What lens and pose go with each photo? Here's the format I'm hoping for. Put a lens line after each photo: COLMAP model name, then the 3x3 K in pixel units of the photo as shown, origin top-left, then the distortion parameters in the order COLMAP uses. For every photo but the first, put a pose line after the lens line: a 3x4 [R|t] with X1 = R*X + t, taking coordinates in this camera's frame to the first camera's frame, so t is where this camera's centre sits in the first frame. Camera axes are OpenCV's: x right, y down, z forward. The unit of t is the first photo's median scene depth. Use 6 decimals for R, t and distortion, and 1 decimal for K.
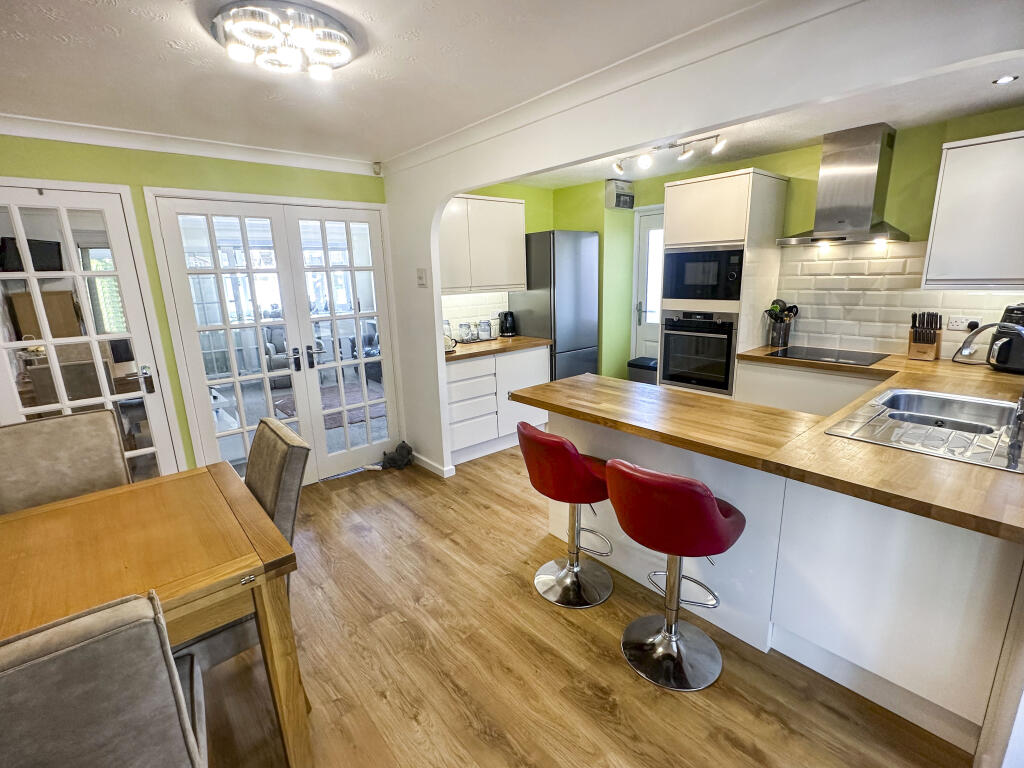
lens RADIAL K [[468.4, 0, 516.1], [0, 468.4, 382.7], [0, 0, 1]] dist [0.000968, -0.000175]
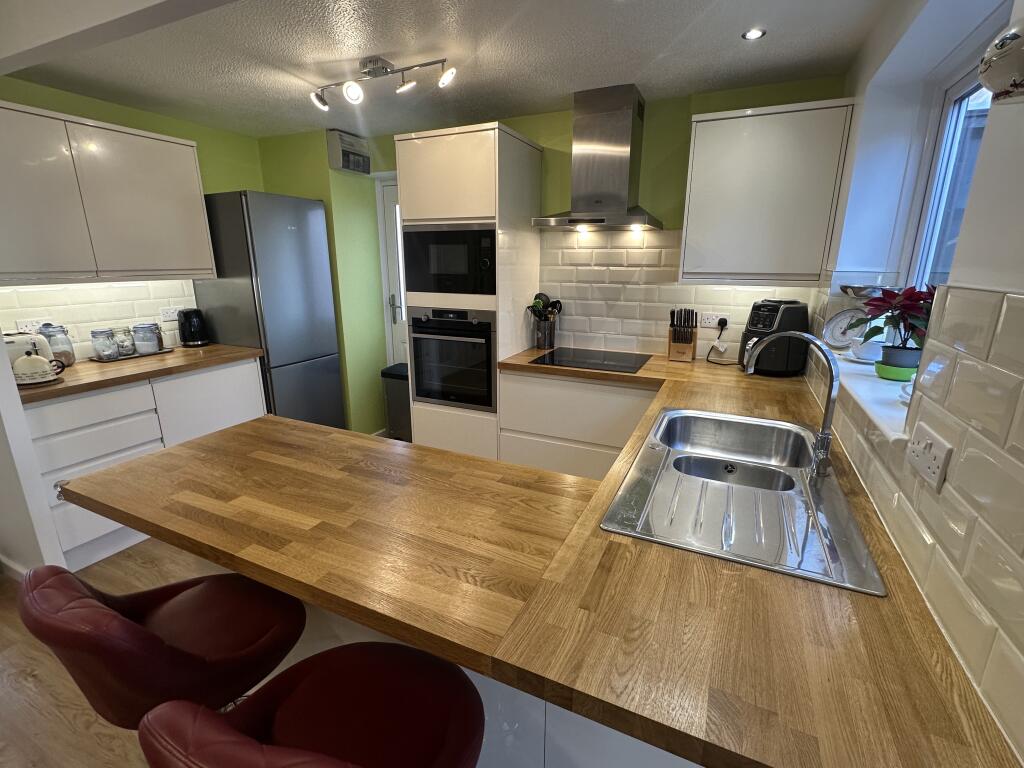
lens RADIAL K [[468.4, 0, 511.4], [0, 468.4, 384.5], [0, 0, 1]] dist [0.000968, -0.000175]
pose [[0.913727, -0.076850, 0.398994, 0.168412], [0.066318, 0.996990, 0.040156, -0.053122], [-0.400879, -0.010232, 0.916074, 0.255273]]
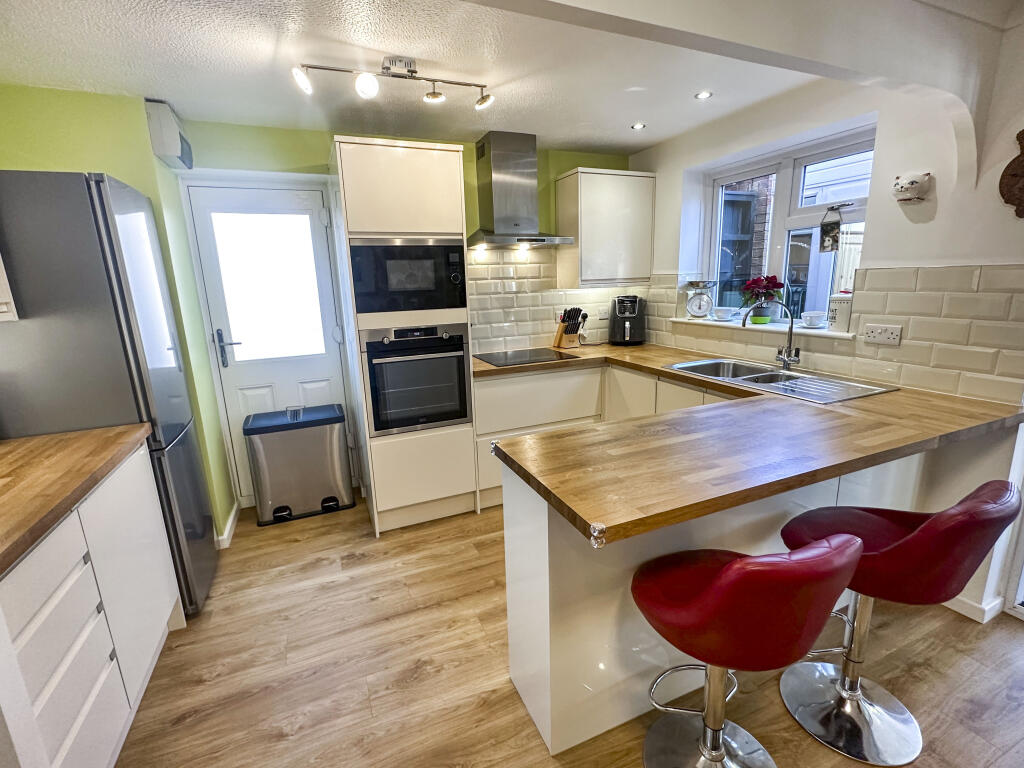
lens RADIAL K [[468.4, 0, 511.4], [0, 468.4, 383.9], [0, 0, 1]] dist [0.000968, -0.000175]
pose [[0.304285, -0.192650, 0.932897, -0.284107], [0.242177, 0.962803, 0.119835, -0.122092], [-0.921282, 0.189462, 0.339622, 0.652731]]
